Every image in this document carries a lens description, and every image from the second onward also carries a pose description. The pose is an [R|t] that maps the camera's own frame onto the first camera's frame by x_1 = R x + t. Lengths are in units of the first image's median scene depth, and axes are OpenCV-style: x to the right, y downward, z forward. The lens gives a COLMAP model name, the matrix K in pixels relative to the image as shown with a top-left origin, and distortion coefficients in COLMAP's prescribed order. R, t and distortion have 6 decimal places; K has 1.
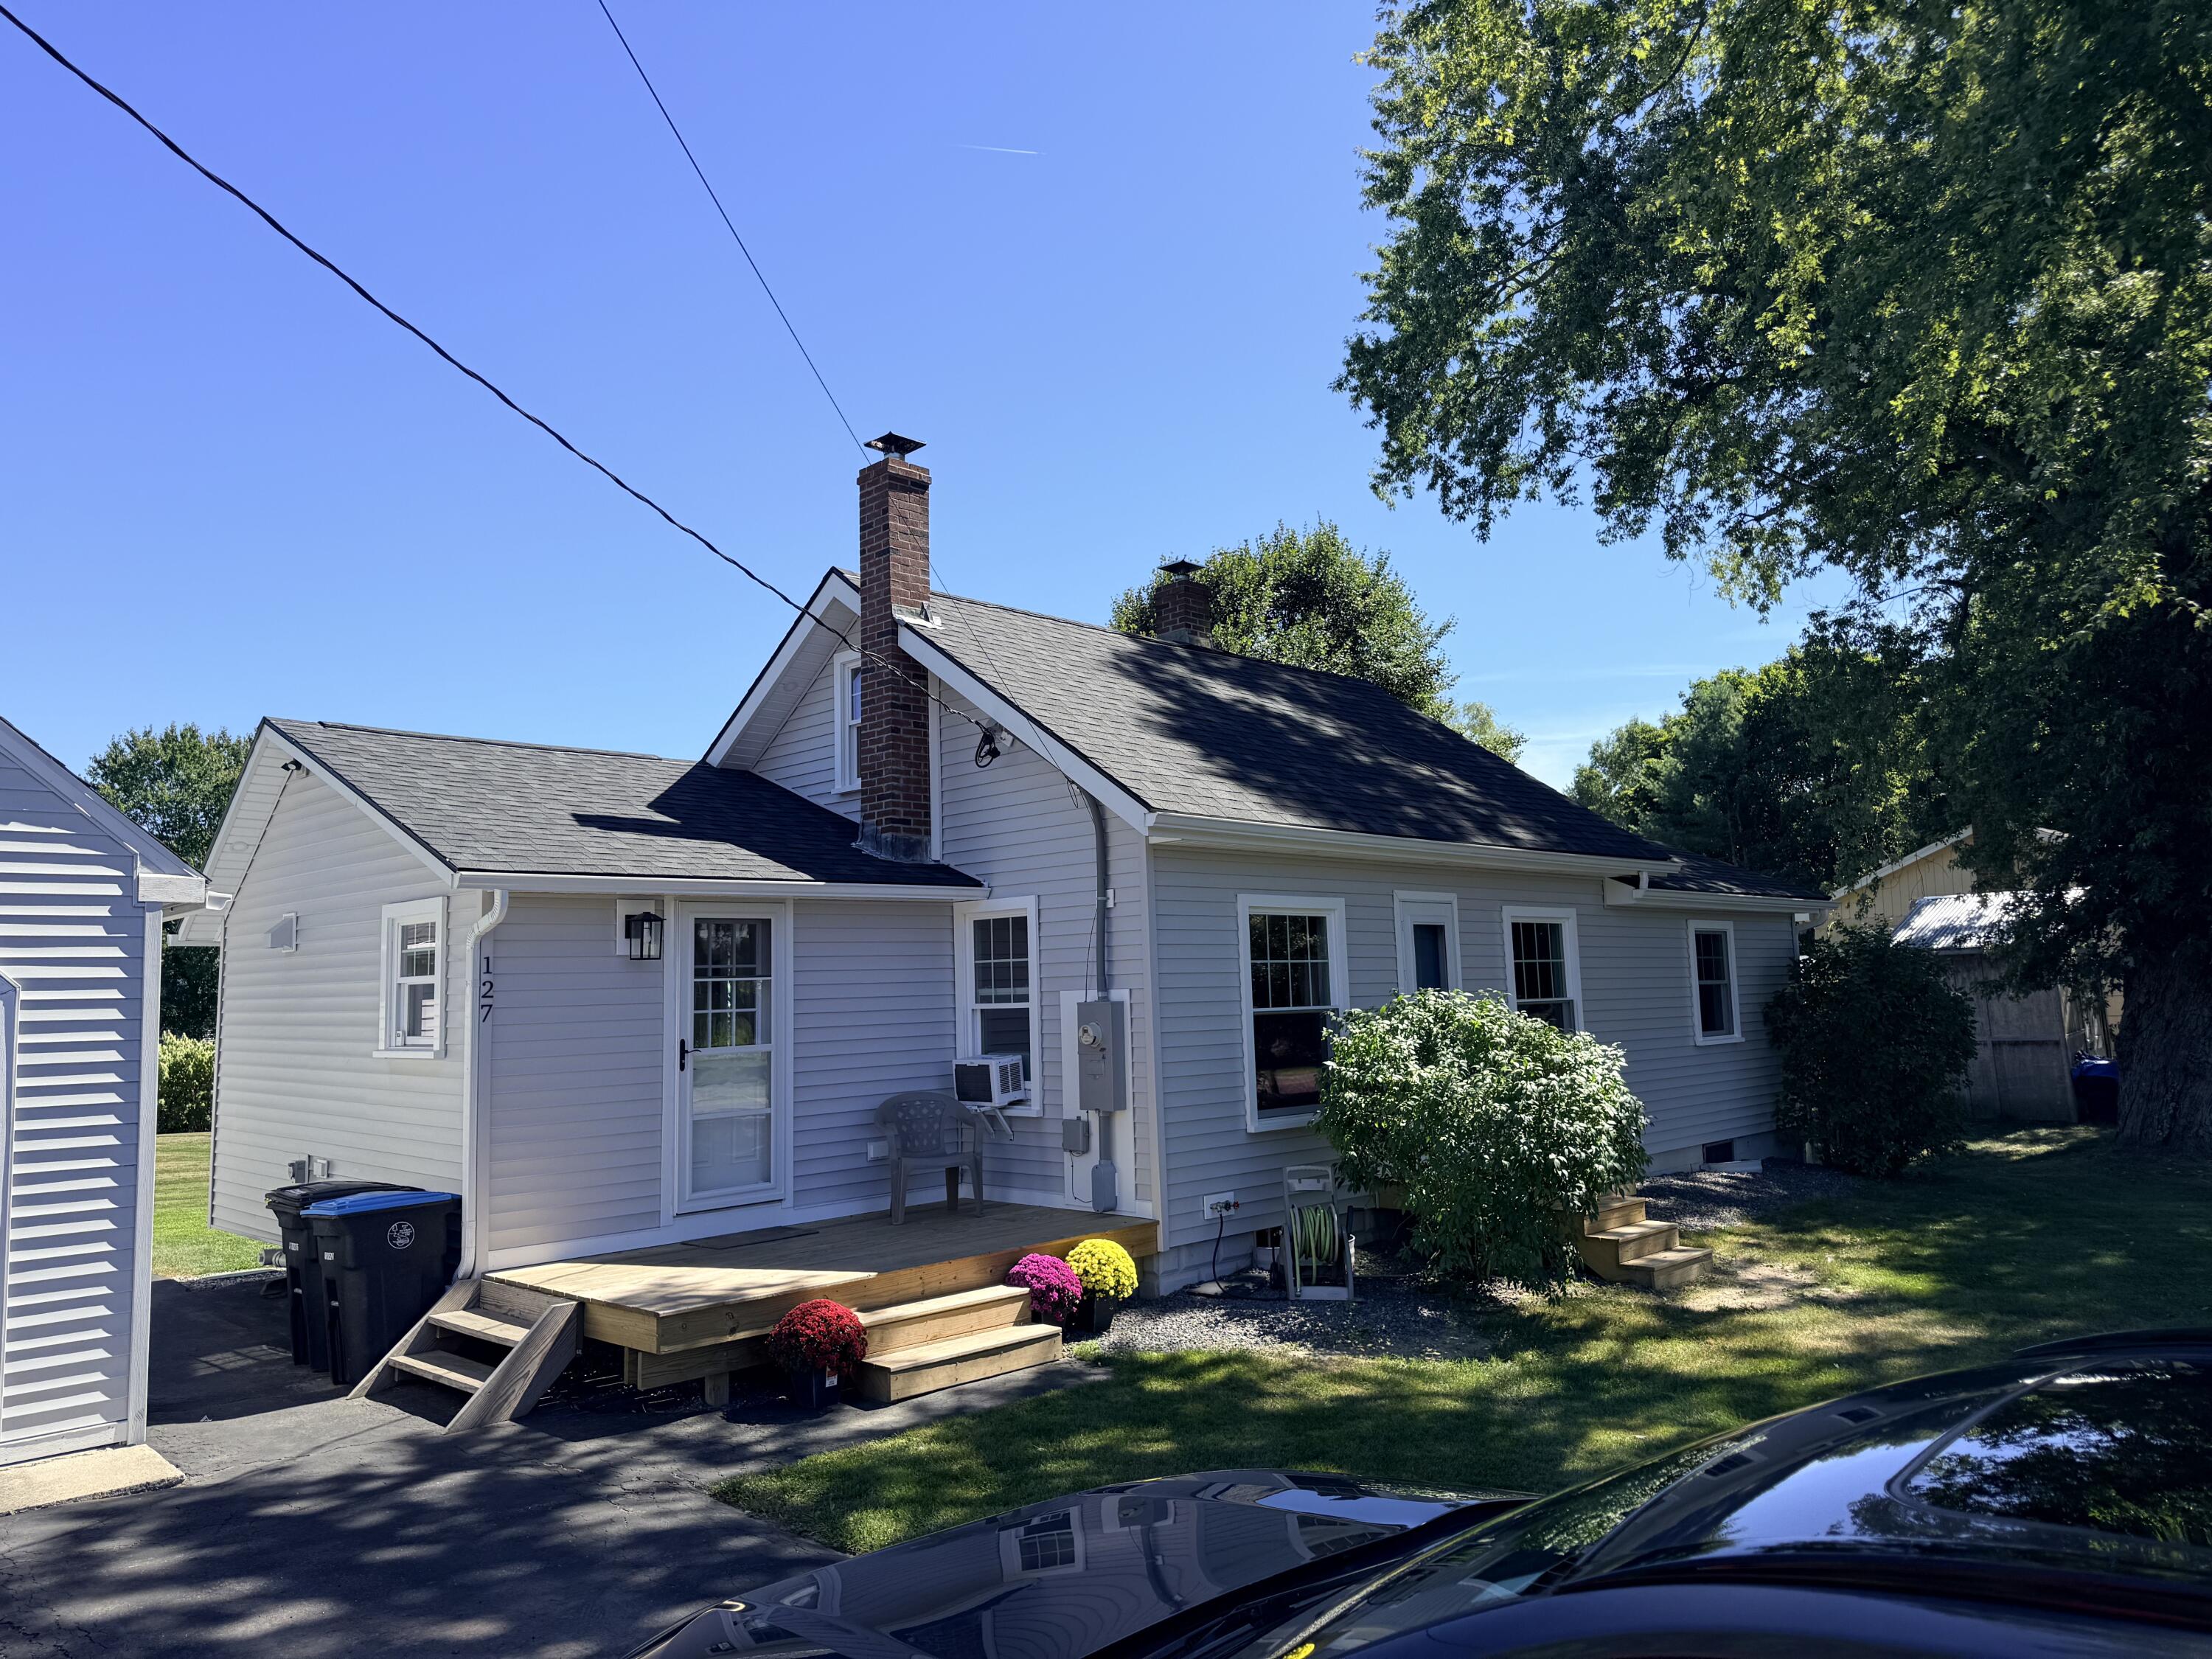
lens RADIAL K [[1550.0, 0, 1052.8], [0, 1550.0, 835.6], [0, 0, 1]] dist [0.049058, -0.051541]
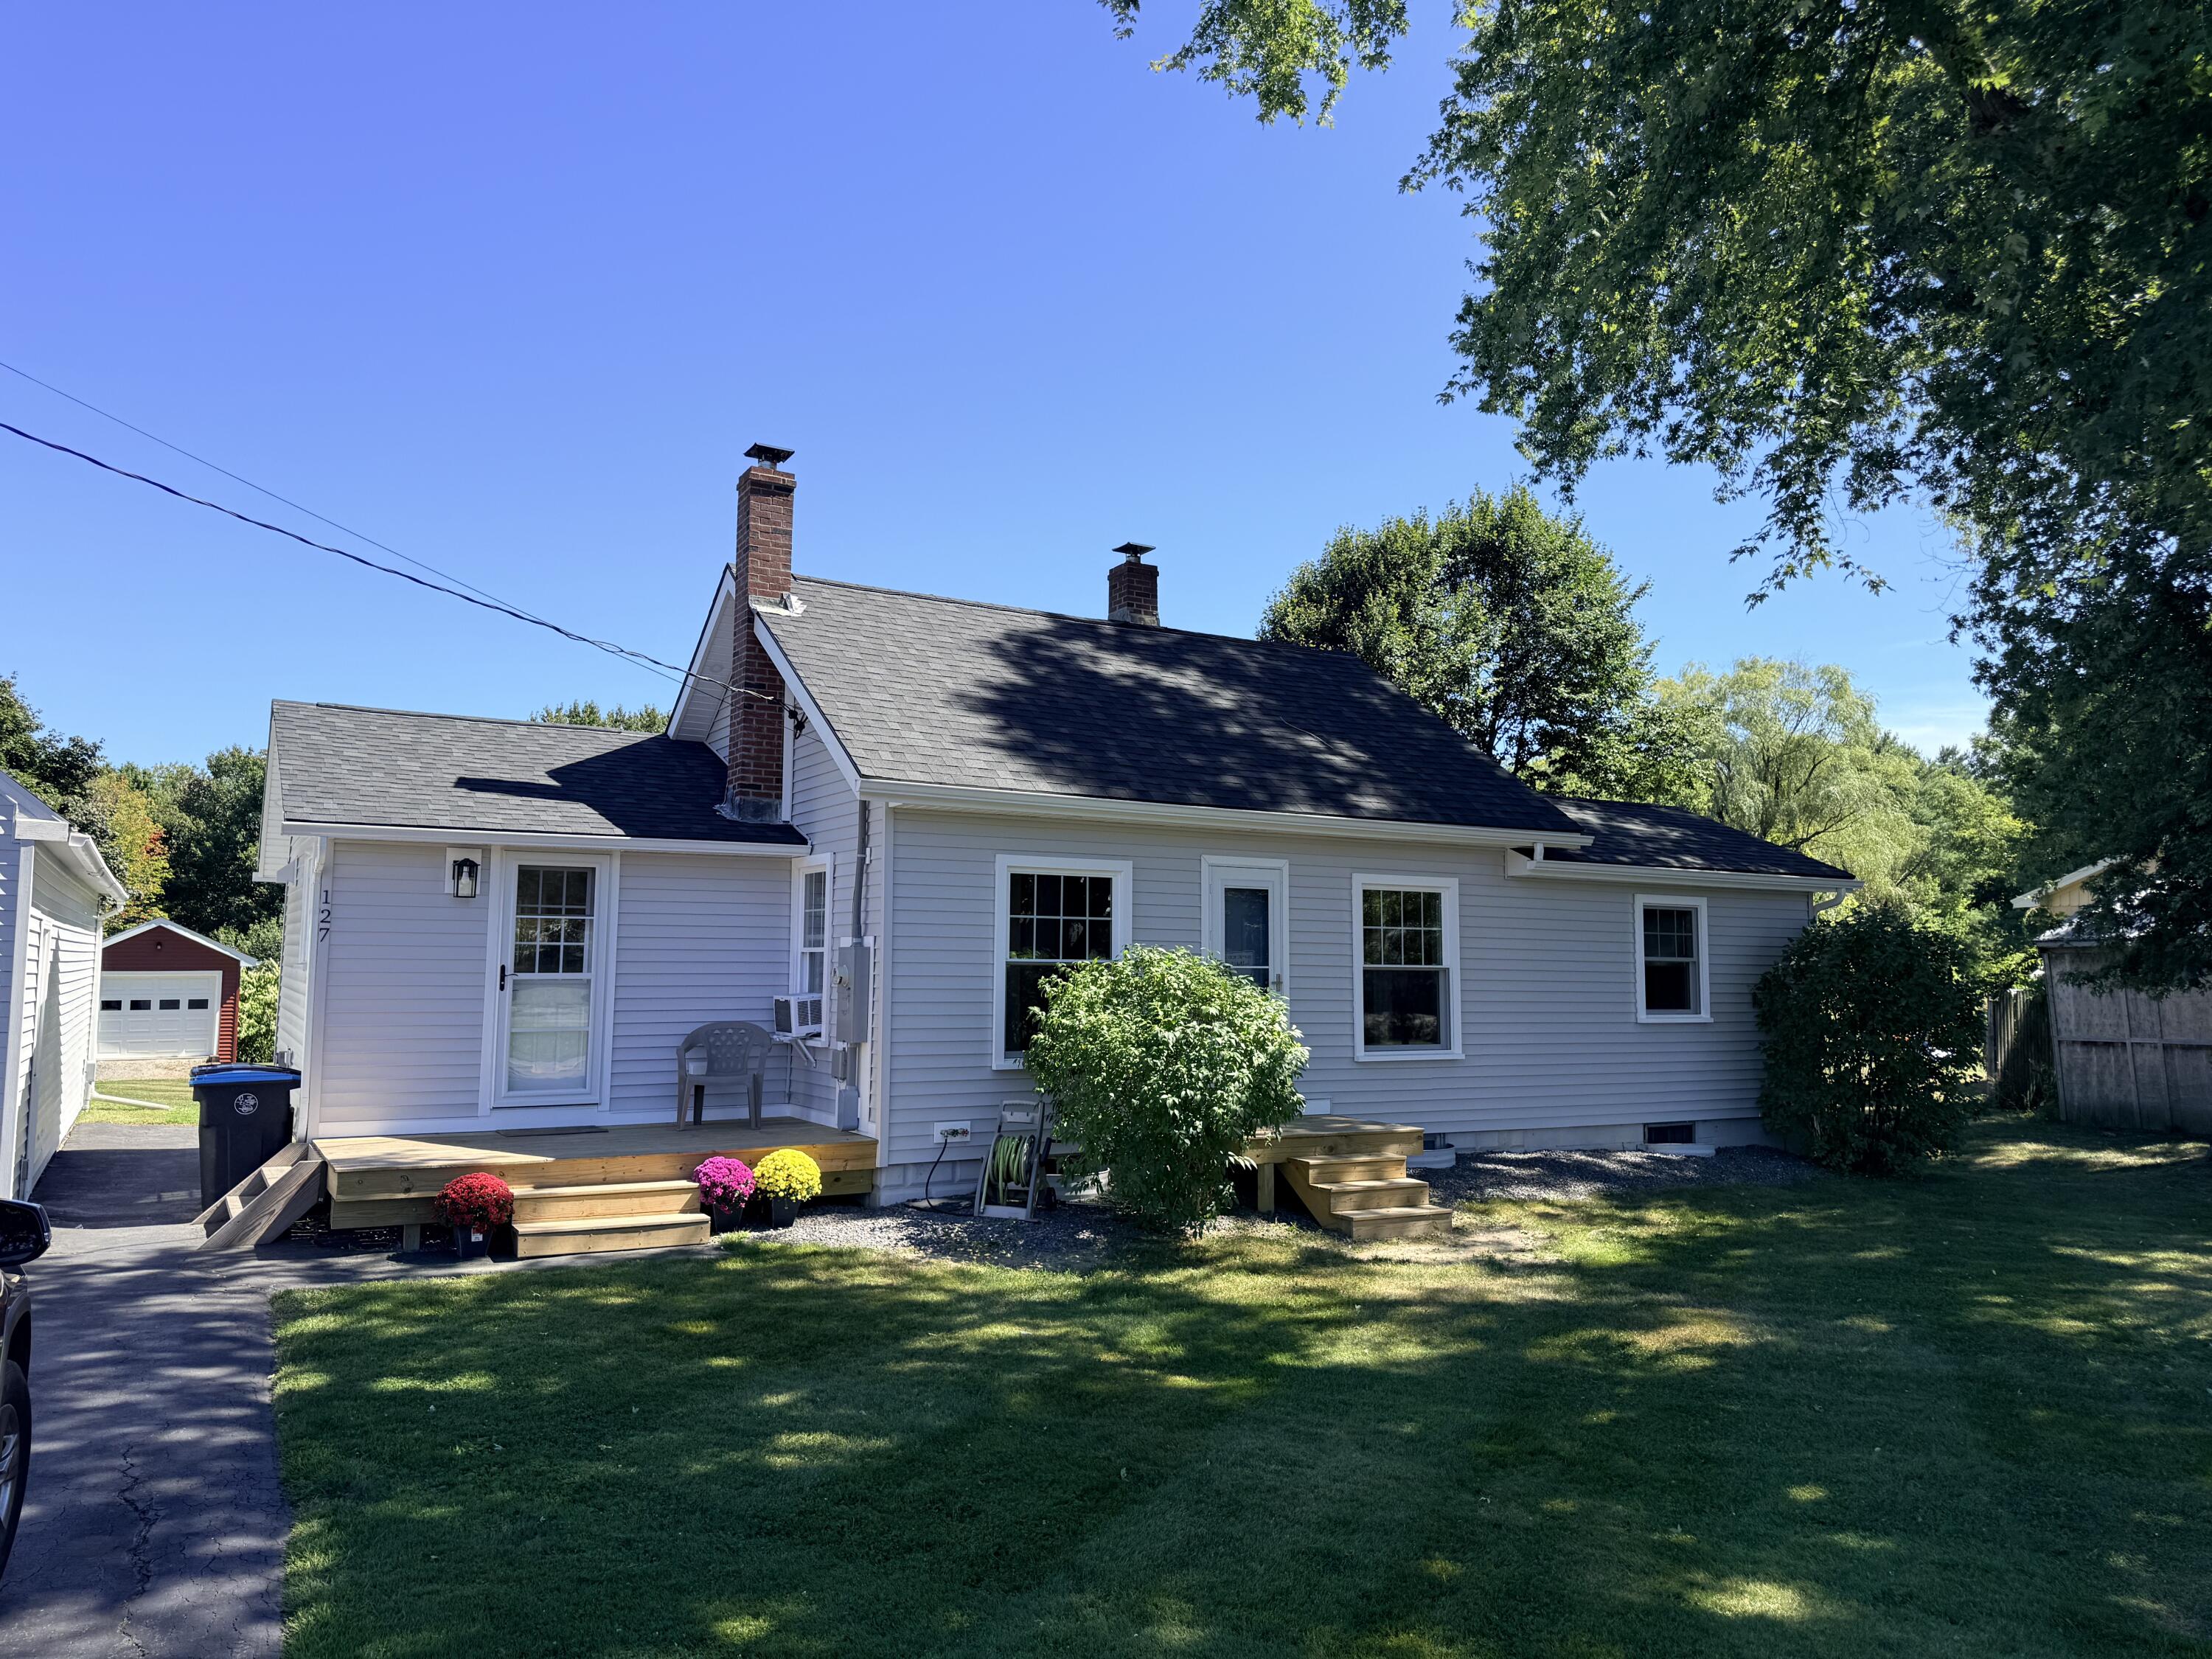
lens RADIAL K [[1550.0, 0, 1052.8], [0, 1550.0, 835.6], [0, 0, 1]] dist [0.049058, -0.051541]
pose [[0.965600, 0.014797, -0.259612, 0.481596], [-0.010024, 0.999756, 0.019699, 0.002783], [0.259840, -0.016419, 0.965512, -0.054701]]
